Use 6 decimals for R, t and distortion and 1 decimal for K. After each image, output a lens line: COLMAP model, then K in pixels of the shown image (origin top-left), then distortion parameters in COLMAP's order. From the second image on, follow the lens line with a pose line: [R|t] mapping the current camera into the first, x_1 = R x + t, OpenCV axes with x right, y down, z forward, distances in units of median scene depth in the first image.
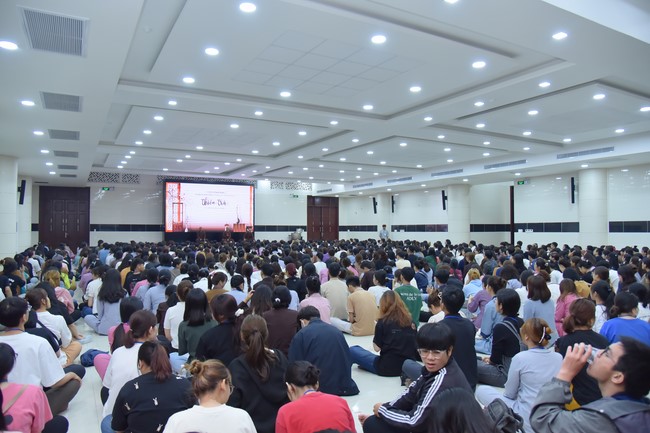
lens RADIAL K [[486.5, 0, 329.6], [0, 486.5, 211.2], [0, 0, 1]] dist [-0.057135, 0.008577]
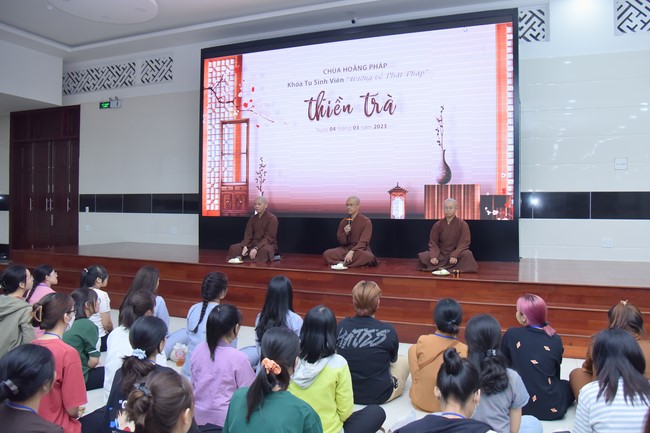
lens RADIAL K [[457.6, 0, 326.4], [0, 457.6, 214.2], [0, 0, 1]] dist [-0.091915, 0.005054]
pose [[0.661979, 0.008662, -0.749473, -0.061580], [0.018062, 0.999459, 0.027504, 0.034863], [0.749305, -0.031744, 0.661464, 0.851890]]
